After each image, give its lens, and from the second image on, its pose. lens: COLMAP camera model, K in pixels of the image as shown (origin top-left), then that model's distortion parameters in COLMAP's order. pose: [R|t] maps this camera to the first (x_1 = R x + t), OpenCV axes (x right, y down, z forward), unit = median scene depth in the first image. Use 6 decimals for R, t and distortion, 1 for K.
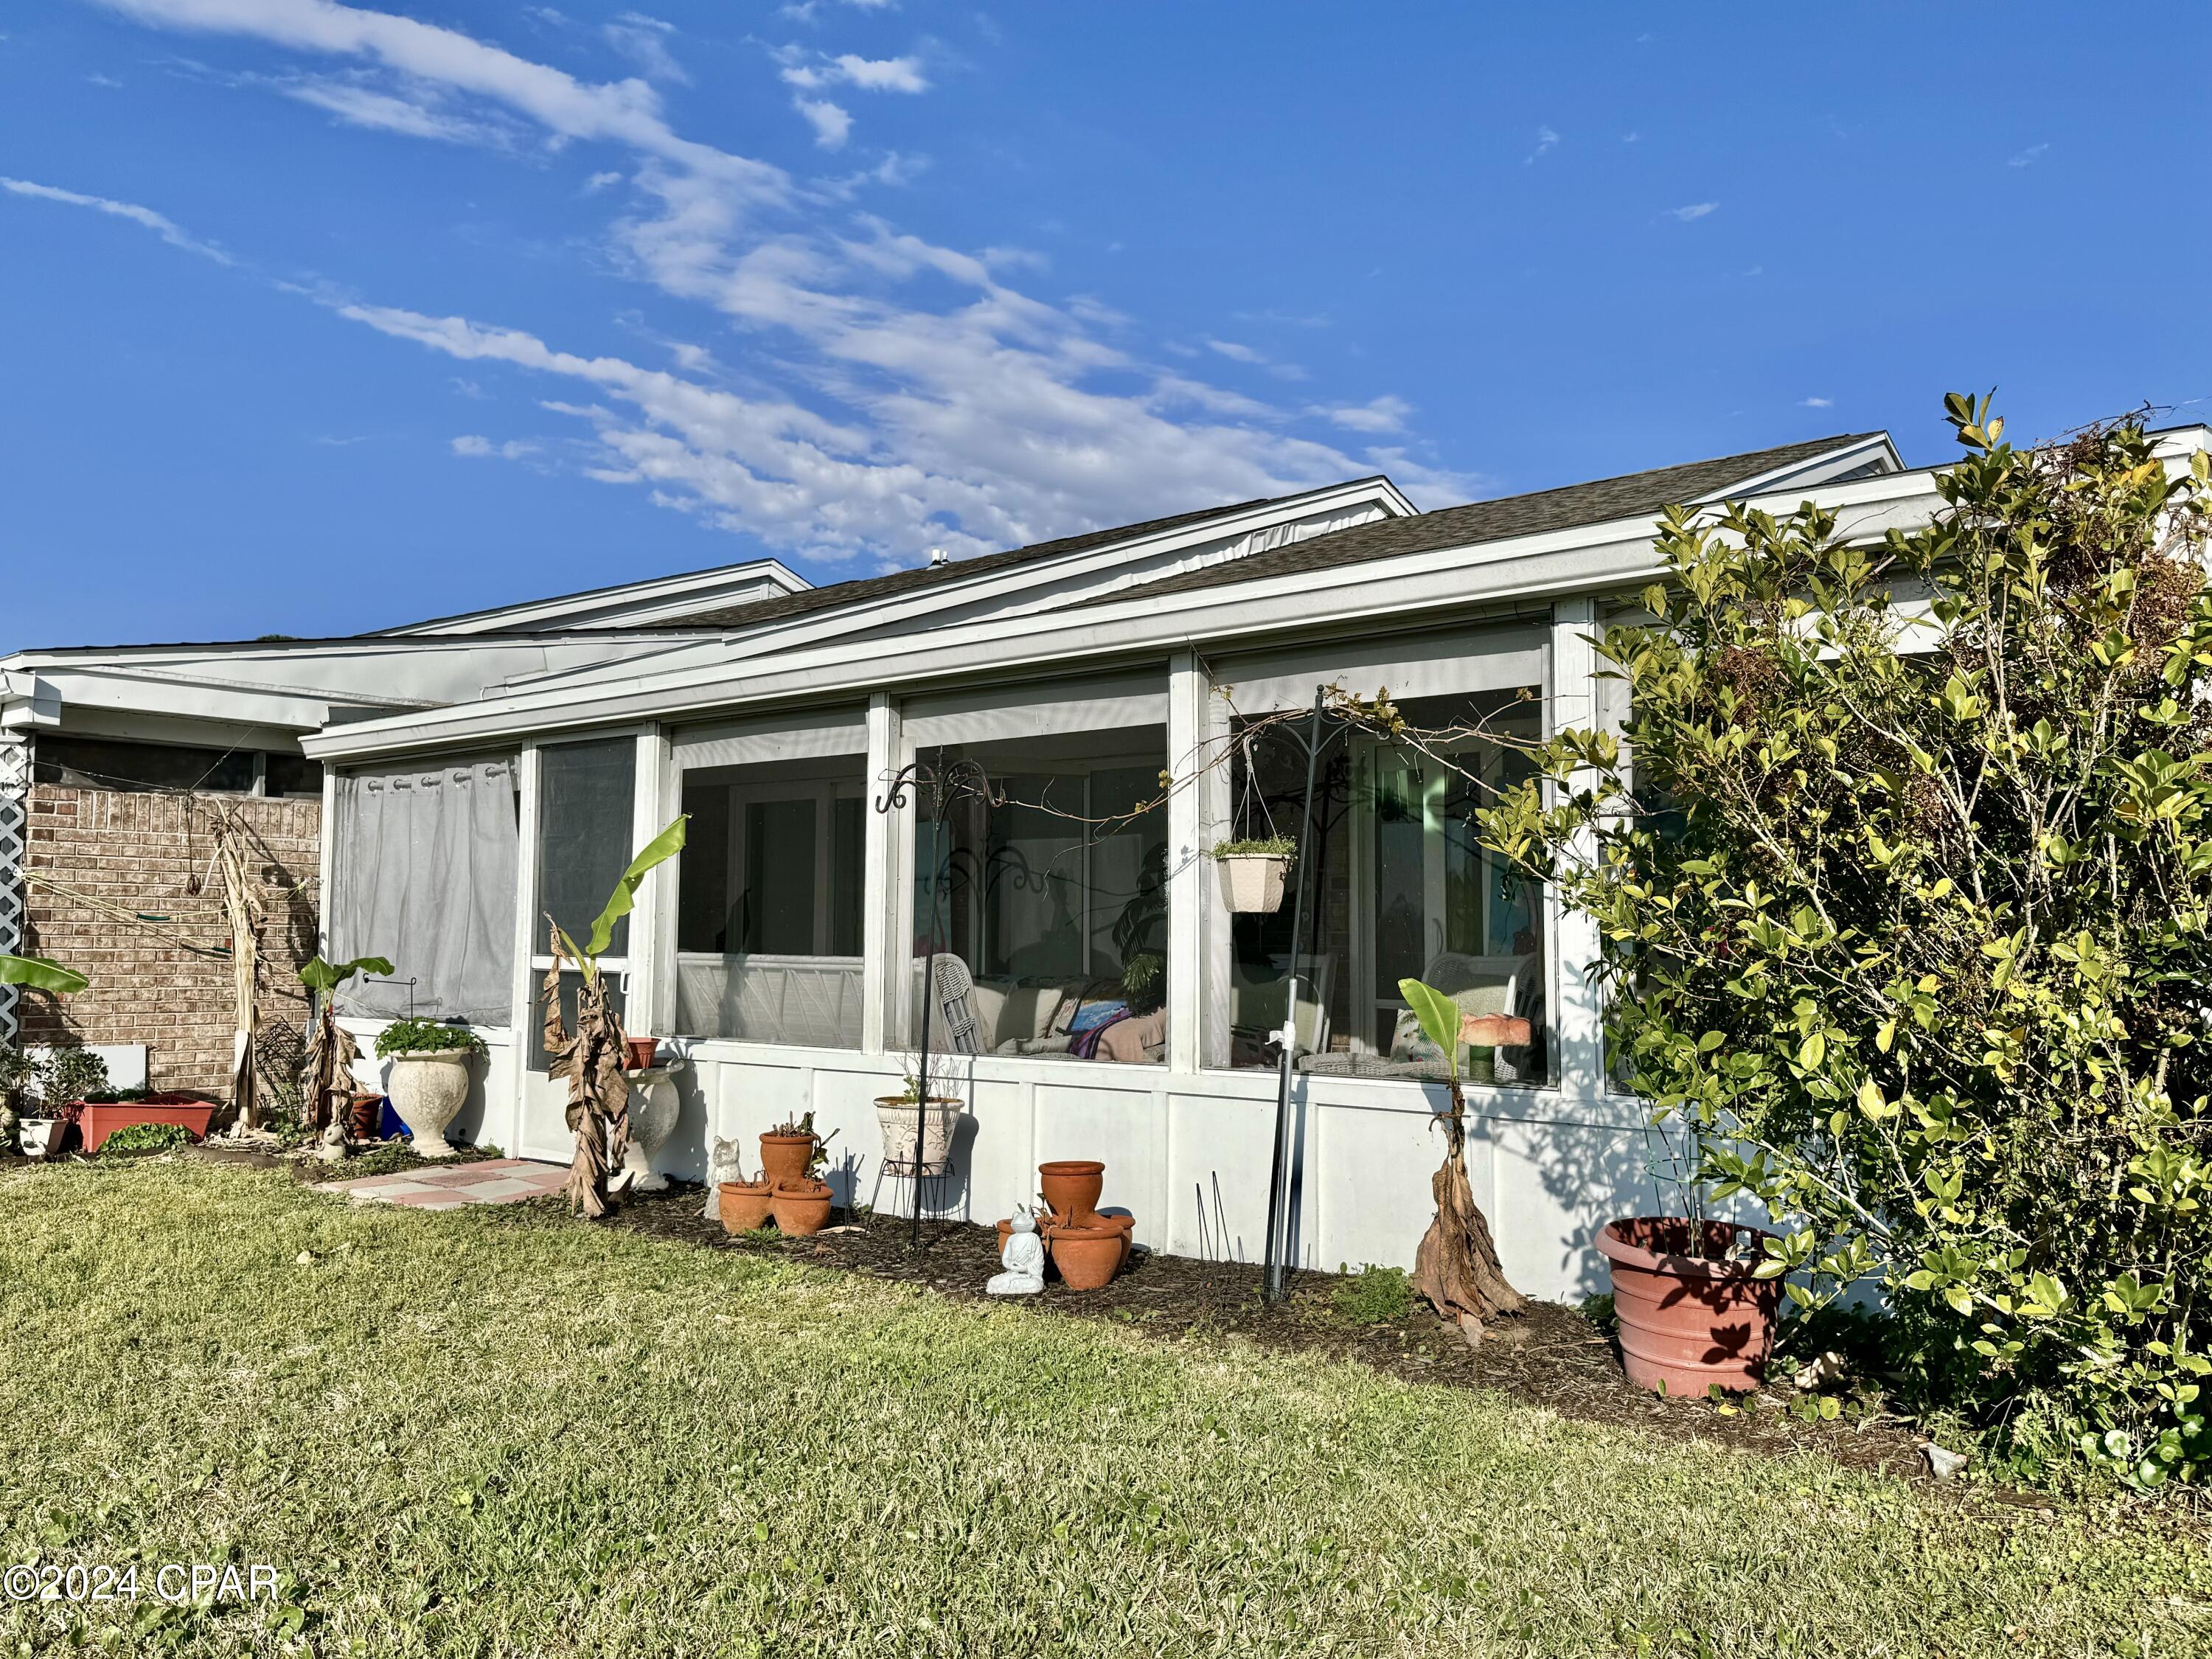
lens RADIAL K [[1171.0, 0, 1106.0], [0, 1171.0, 829.5], [0, 0, 1]] dist [0.099271, -0.058950]
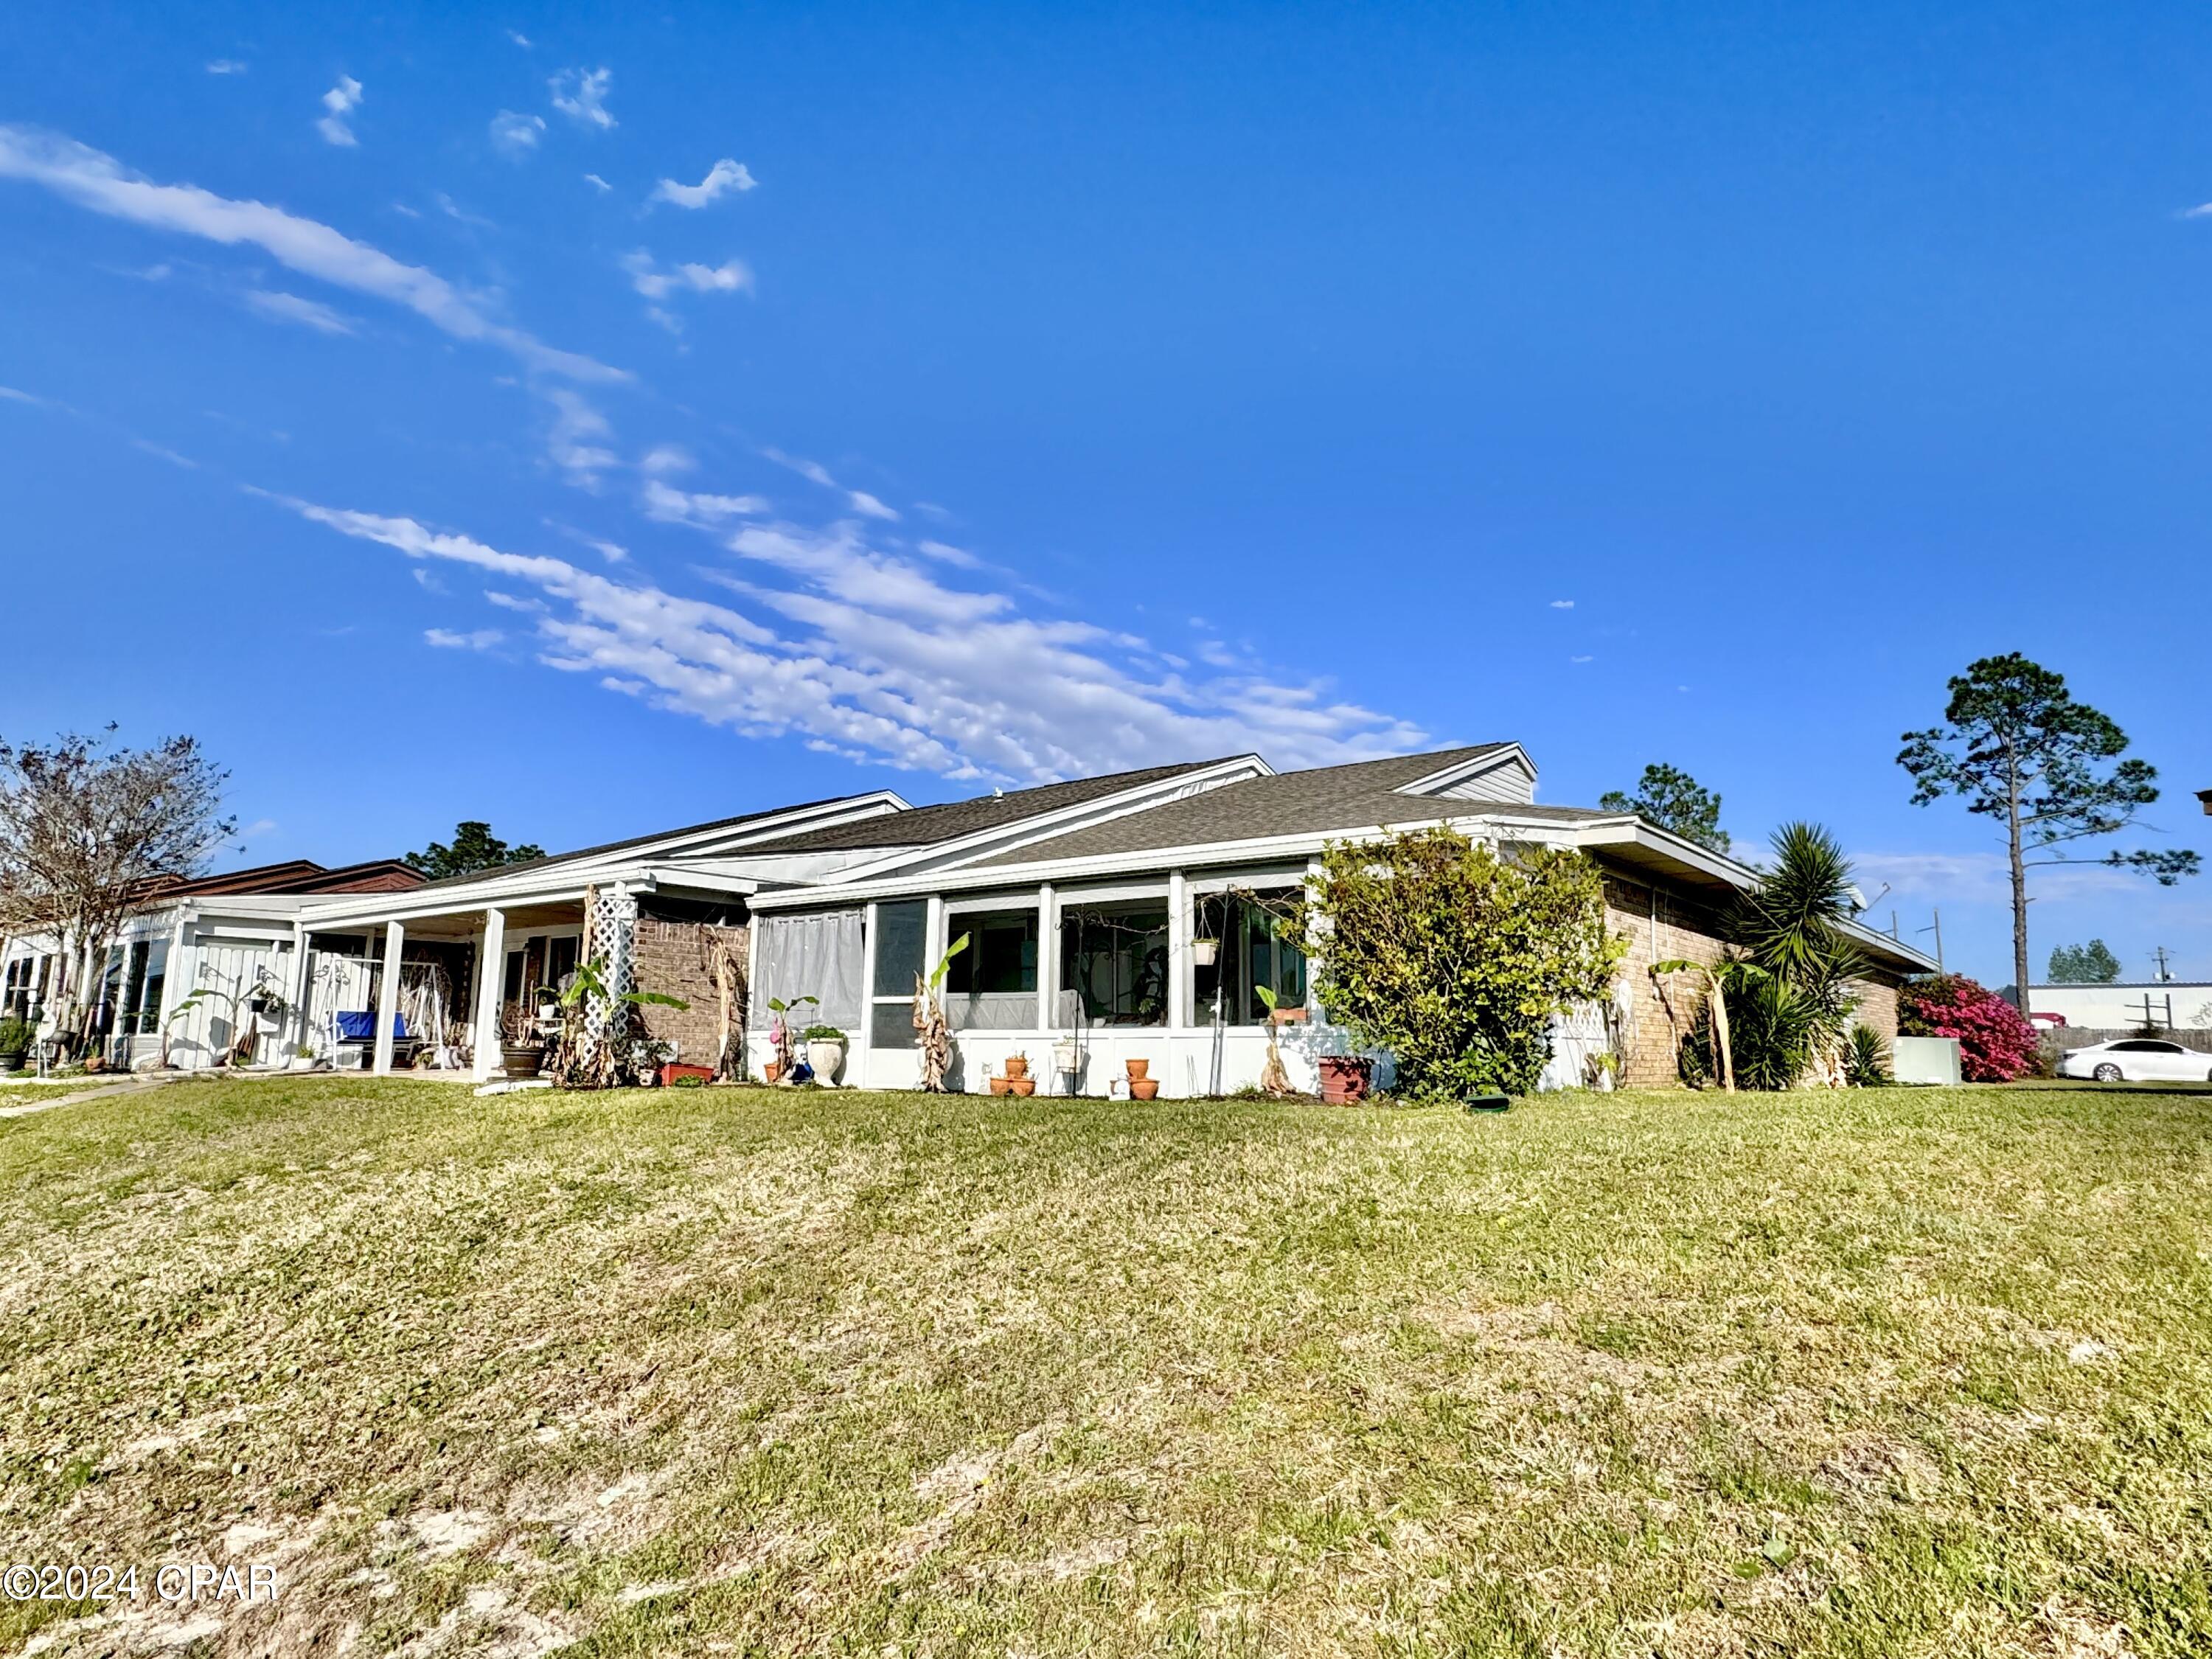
lens RADIAL K [[1297.4, 0, 1106.0], [0, 1297.4, 829.5], [0, 0, 1]] dist [-0.277709, 0.000436]
pose [[0.984468, 0.007917, 0.175383, -0.455276], [0.011550, 0.993898, -0.109695, 0.059508], [-0.175181, 0.110017, 0.978370, -1.395231]]
